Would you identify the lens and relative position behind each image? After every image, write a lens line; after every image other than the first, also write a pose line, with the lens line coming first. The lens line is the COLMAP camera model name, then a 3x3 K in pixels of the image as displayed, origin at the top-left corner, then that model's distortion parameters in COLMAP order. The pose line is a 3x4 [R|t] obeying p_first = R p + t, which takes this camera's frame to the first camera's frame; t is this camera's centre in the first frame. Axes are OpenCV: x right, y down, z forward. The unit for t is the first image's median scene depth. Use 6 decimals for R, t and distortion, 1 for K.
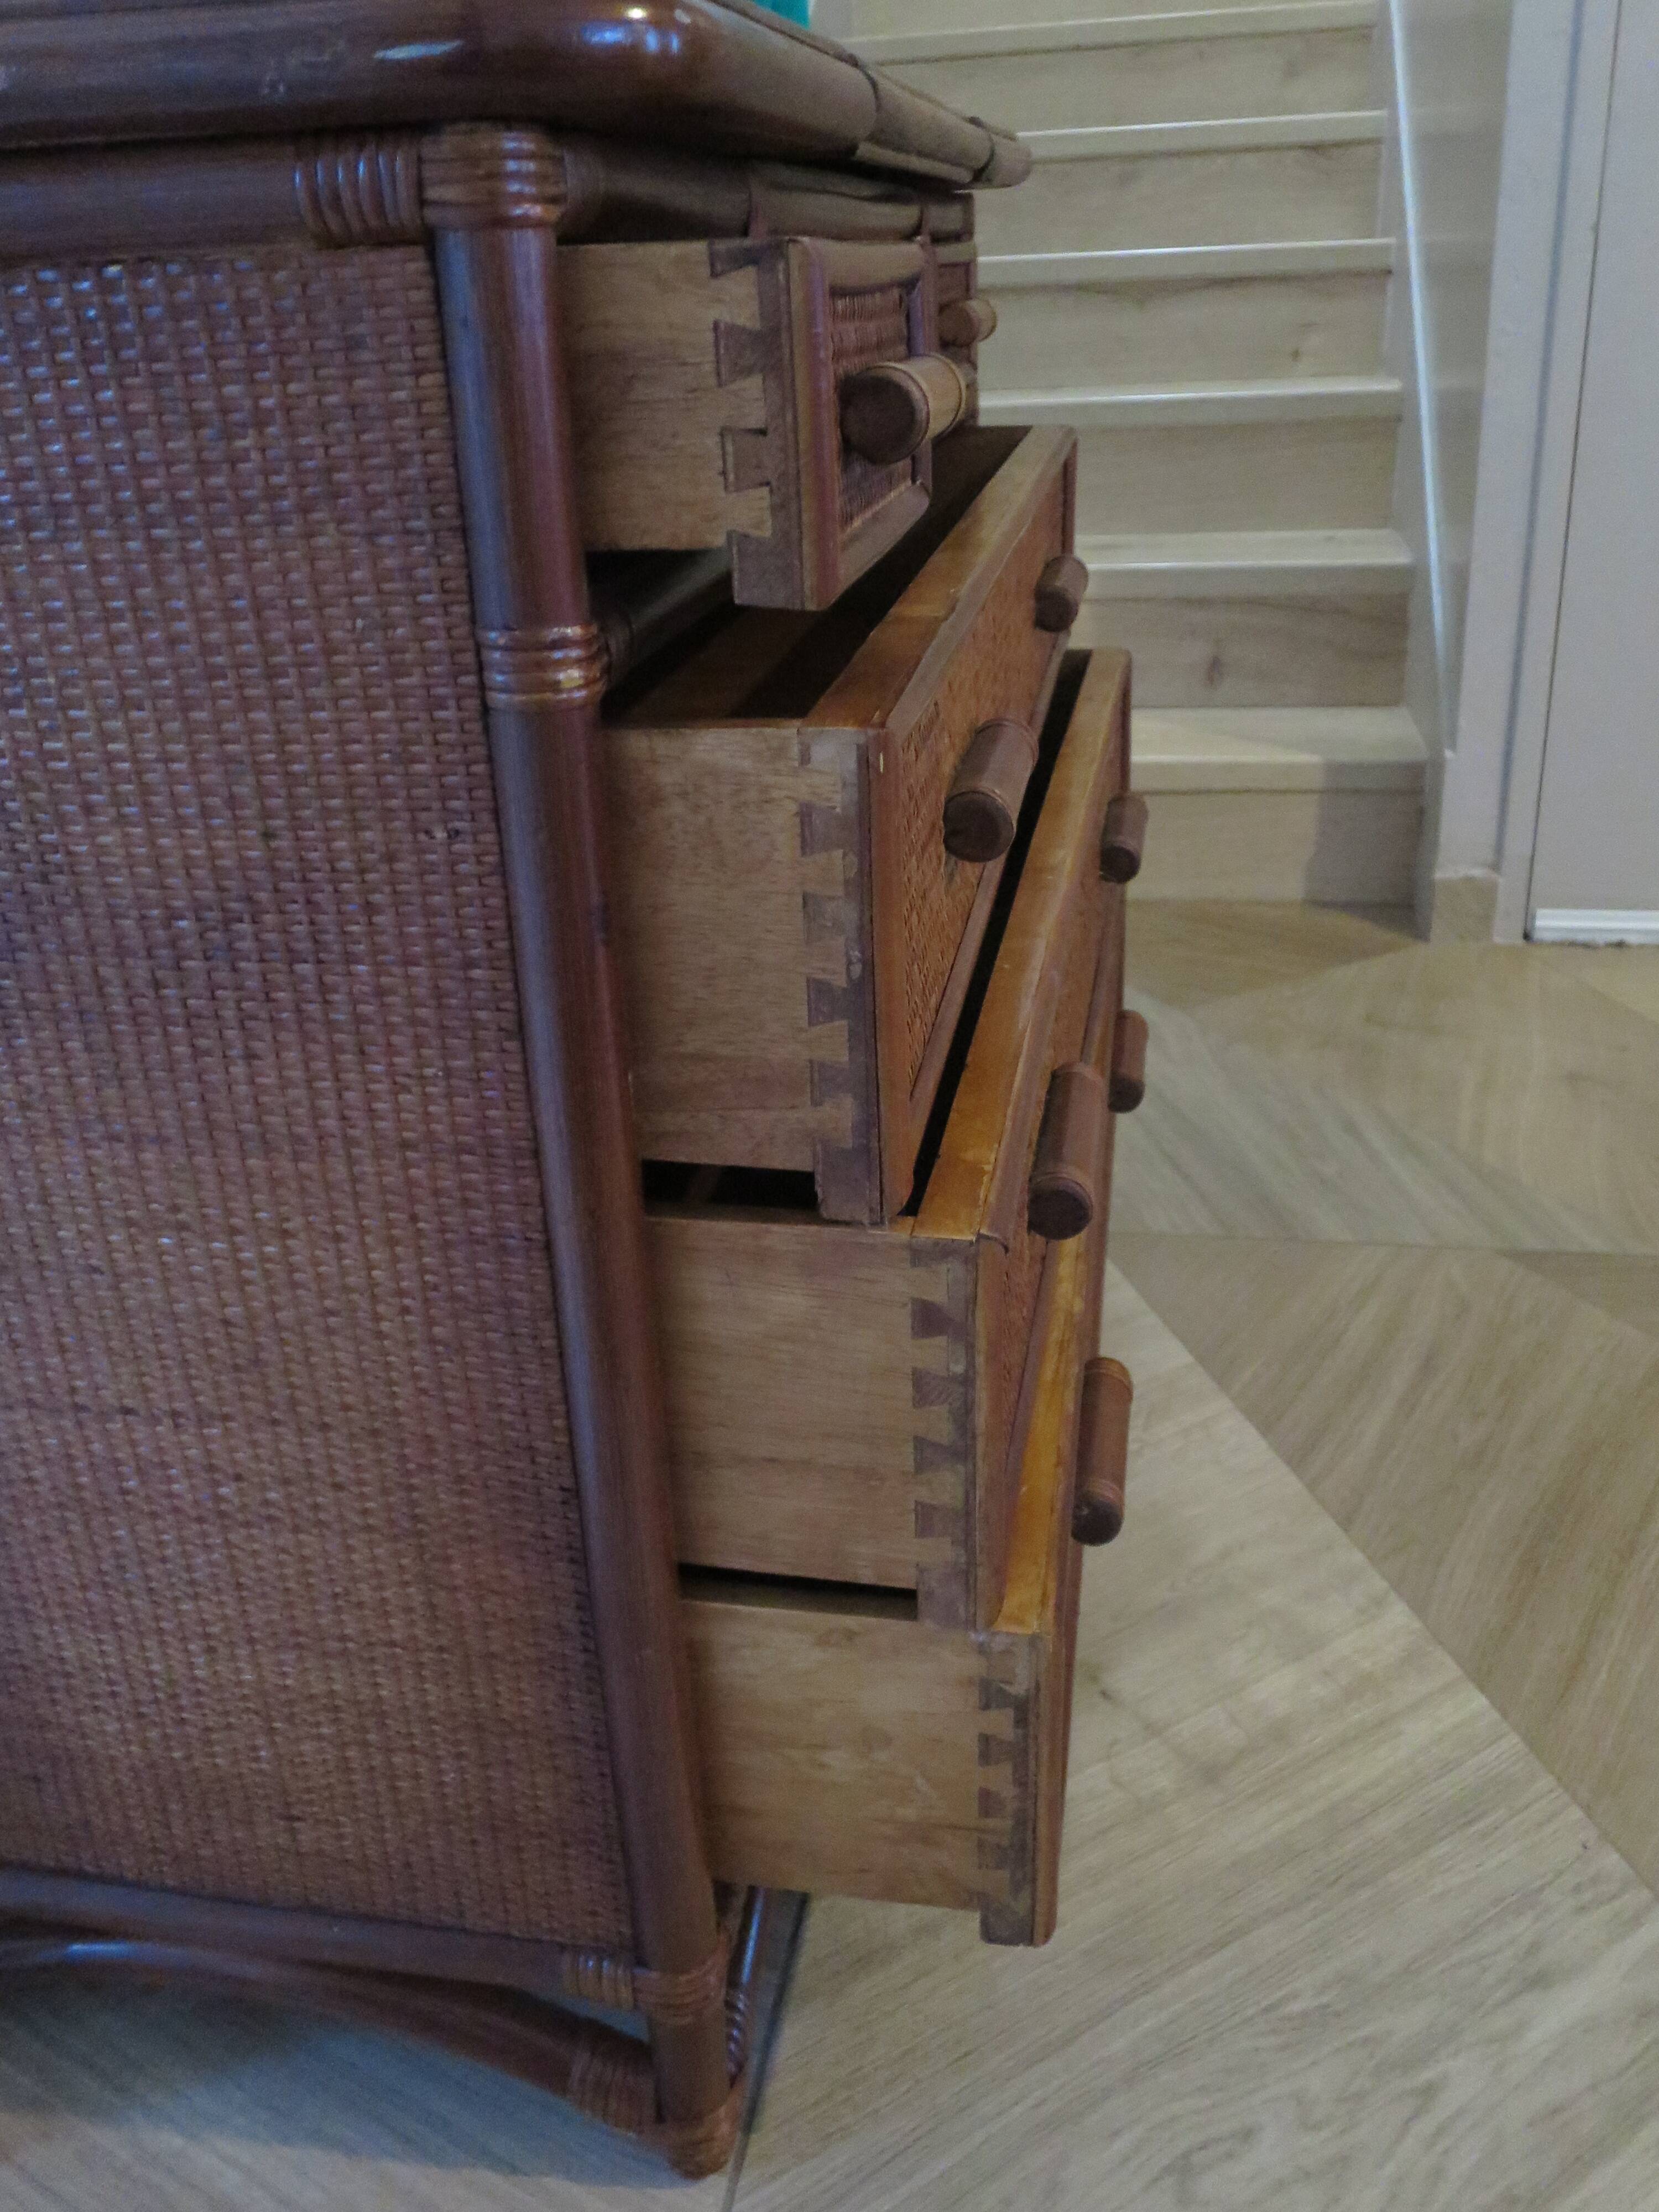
lens RADIAL K [[1803.2, 0, 836.3], [0, 1803.2, 1103.4], [0, 0, 1]] dist [-0.051174, 0.017933]
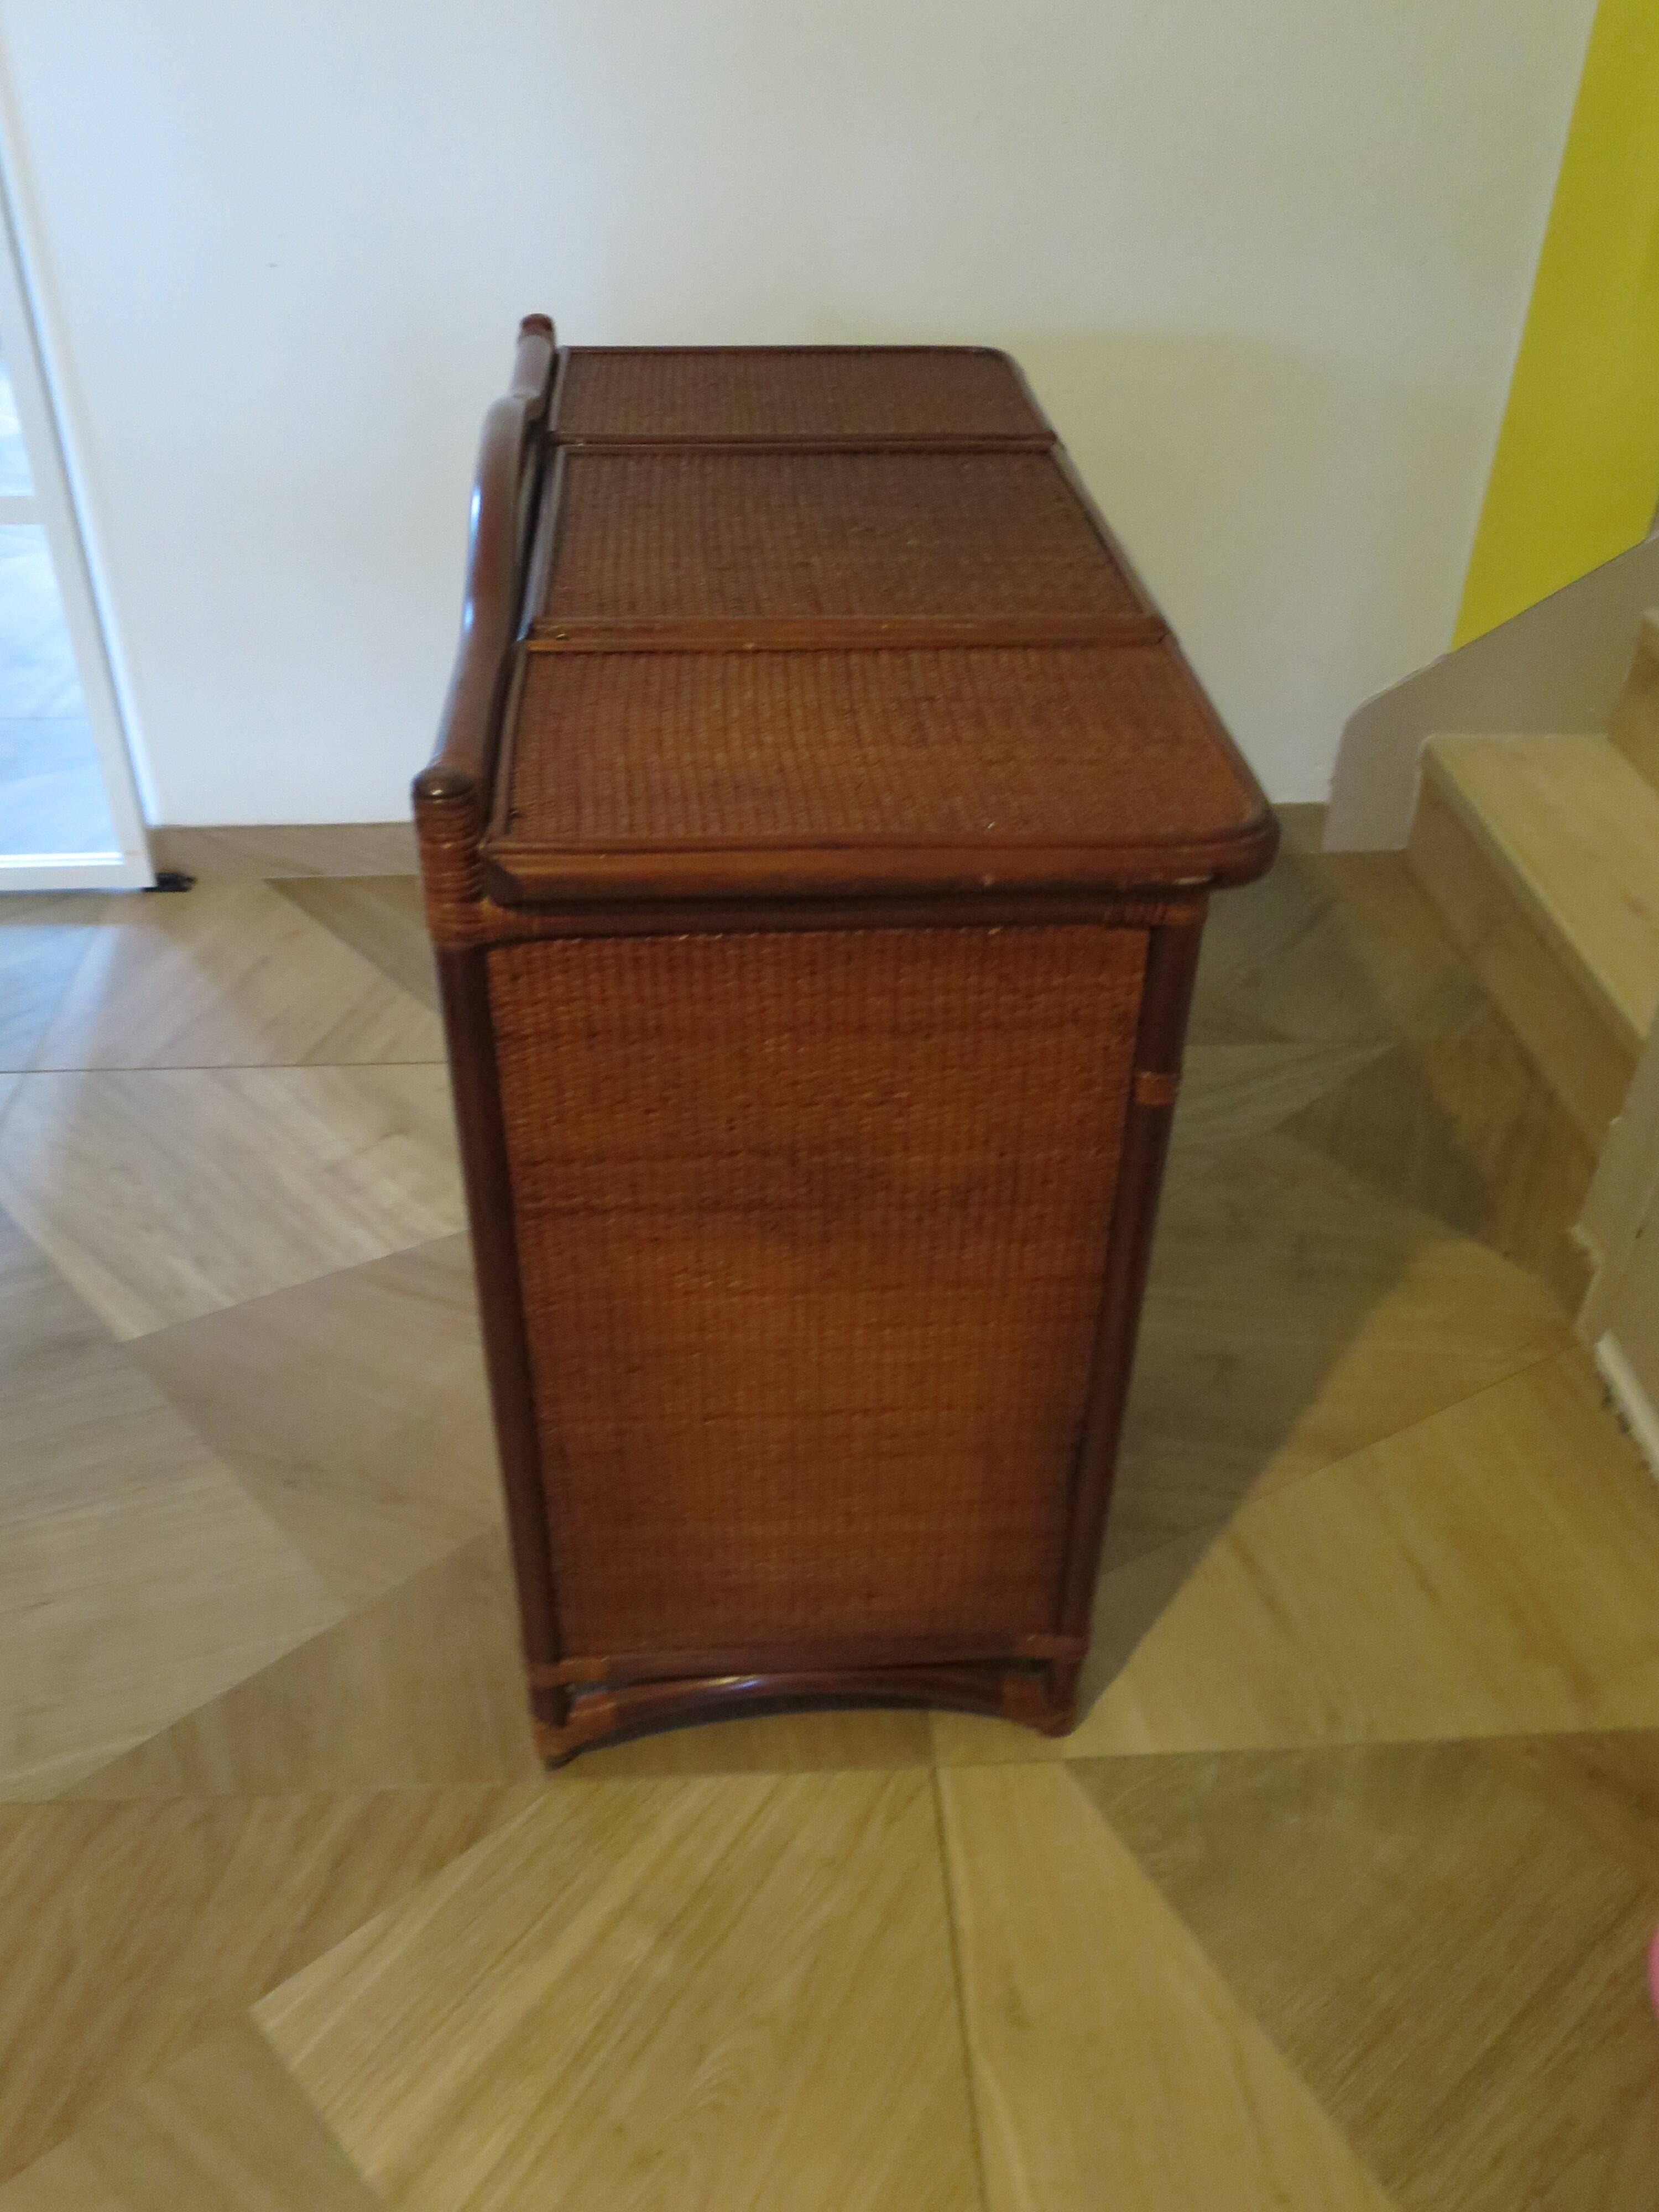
lens RADIAL K [[1803.2, 0, 853.6], [0, 1803.2, 1070.7], [0, 0, 1]] dist [-0.051174, 0.017933]
pose [[0.963913, -0.098666, 0.247260, -0.789298], [0.051763, 0.980520, 0.189474, -0.516401], [-0.261138, -0.169838, 0.950243, -0.703699]]
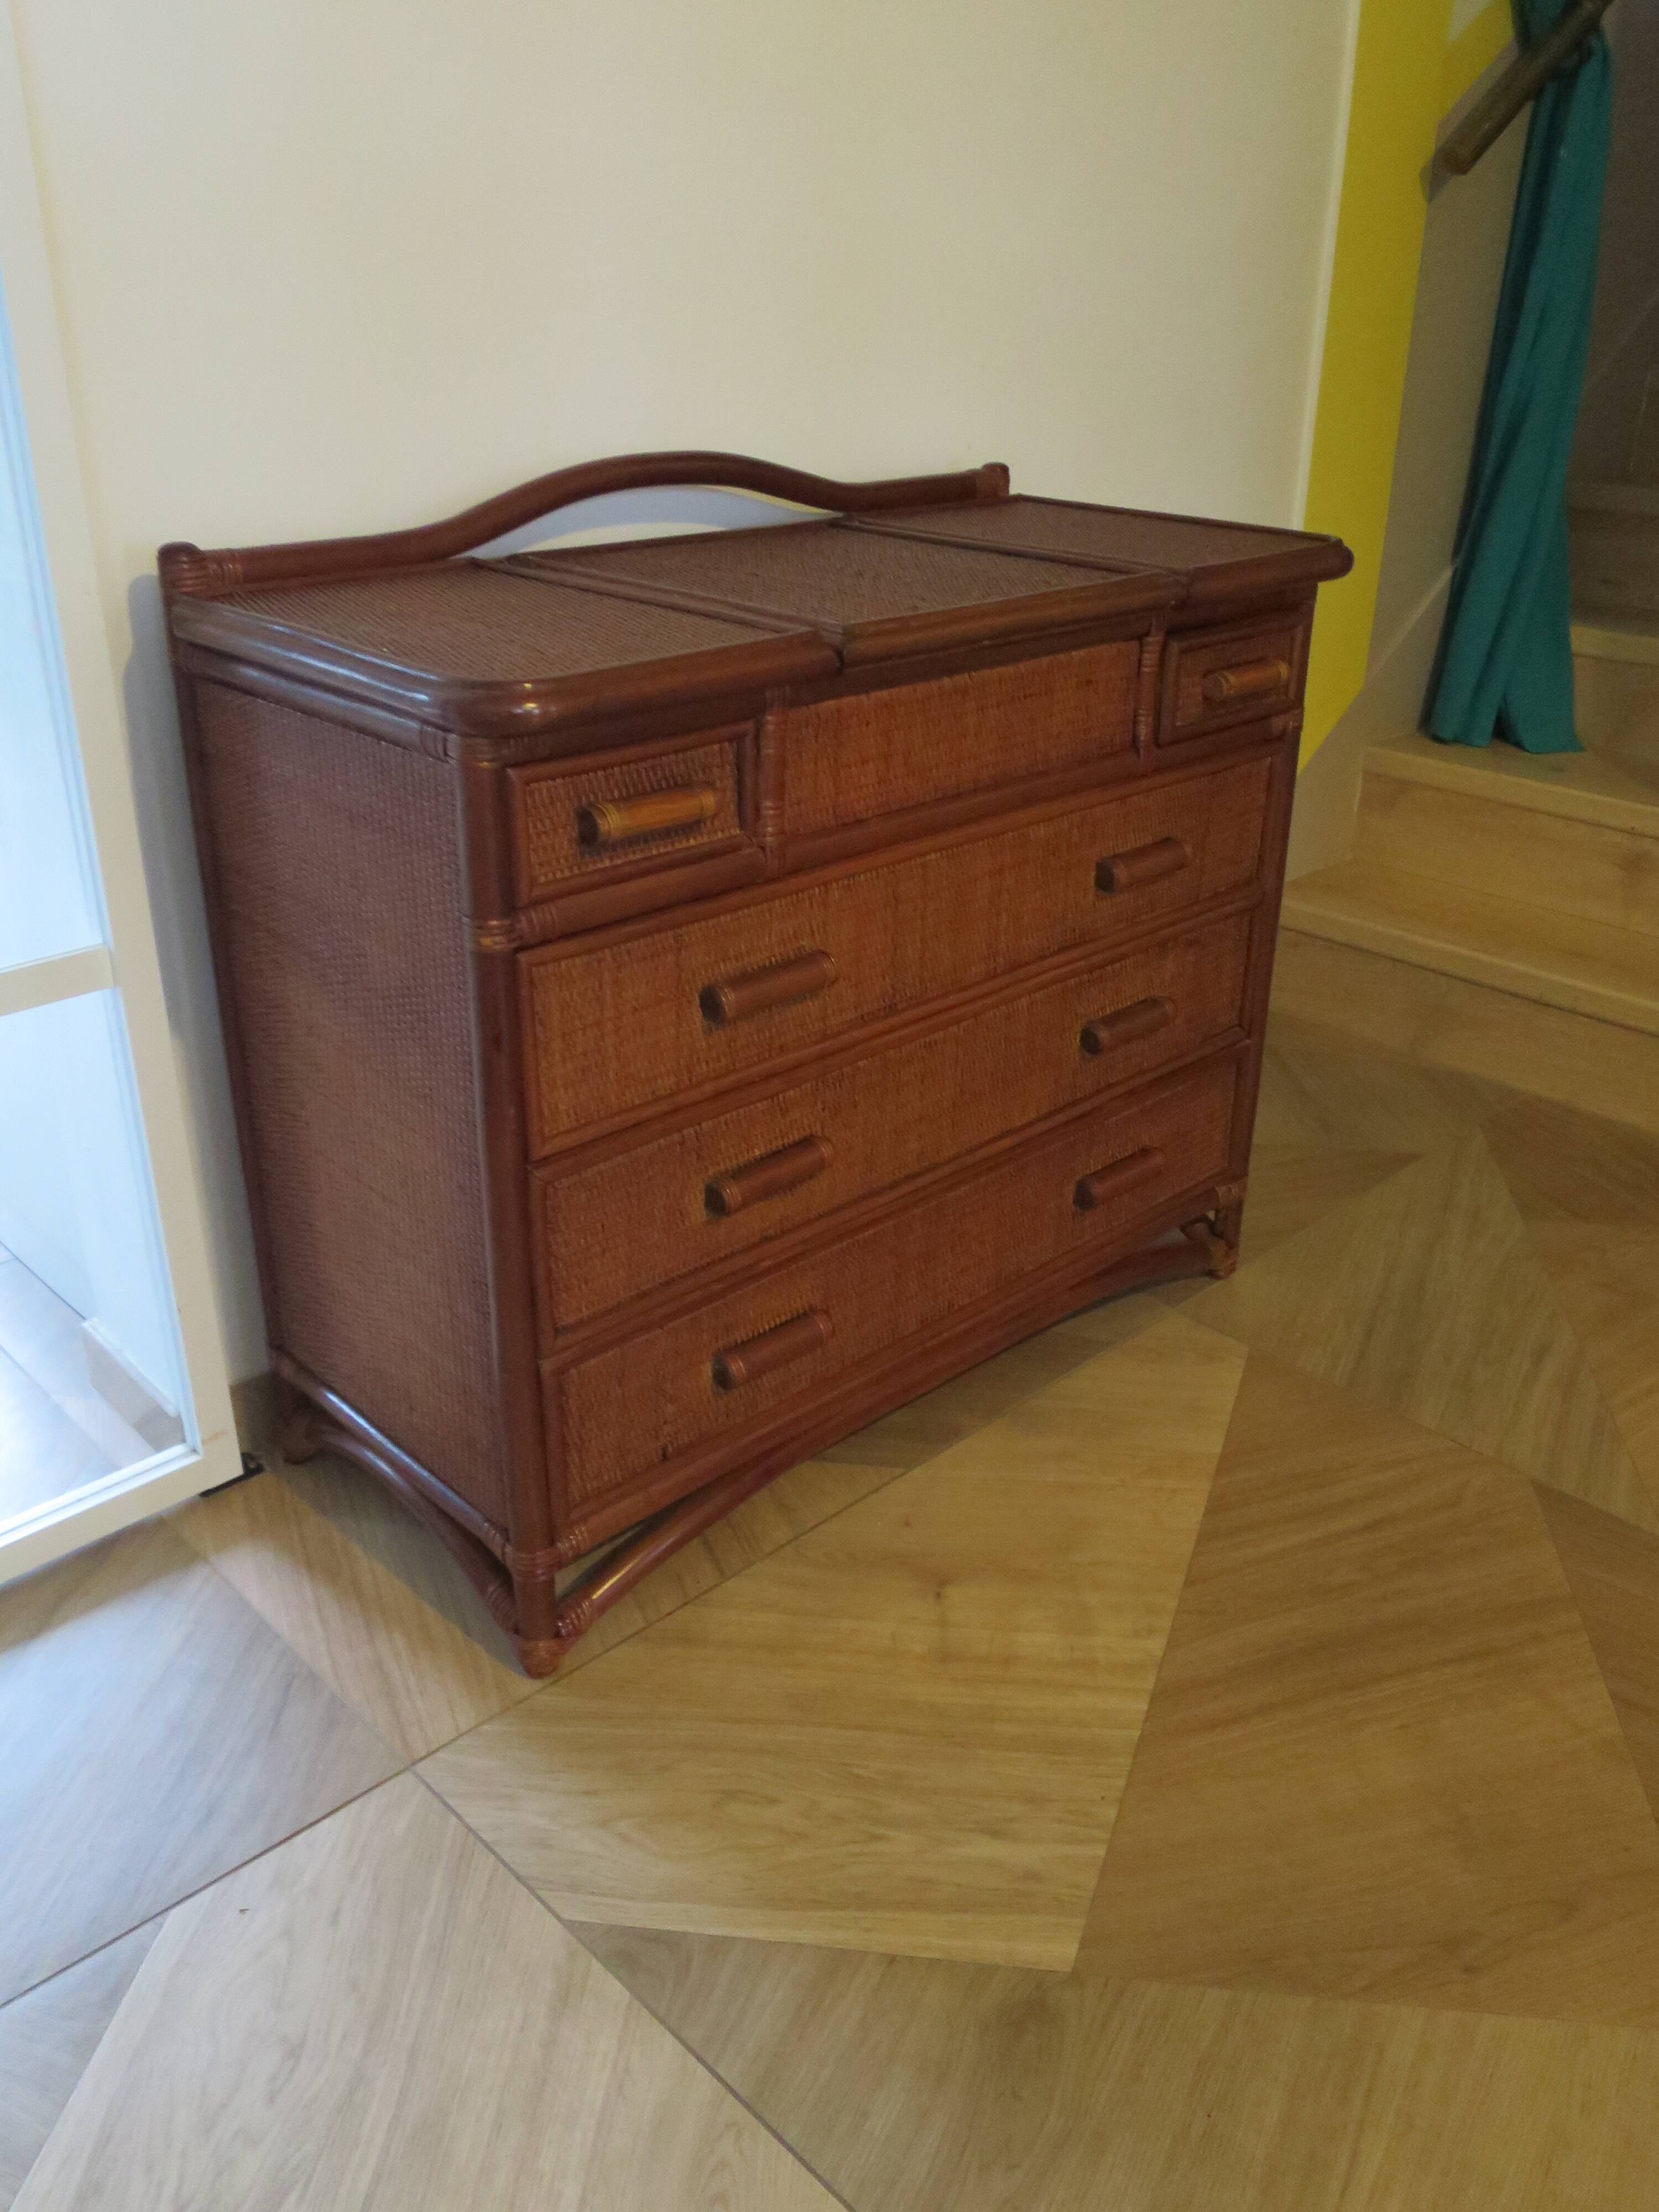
lens RADIAL K [[1803.2, 0, 850.9], [0, 1803.2, 1099.1], [0, 0, 1]] dist [-0.051174, 0.017933]
pose [[0.816076, 0.295157, -0.496892, 1.129894], [-0.291109, 0.952655, 0.087778, -0.291200], [0.499274, 0.073016, 0.863362, -0.615137]]
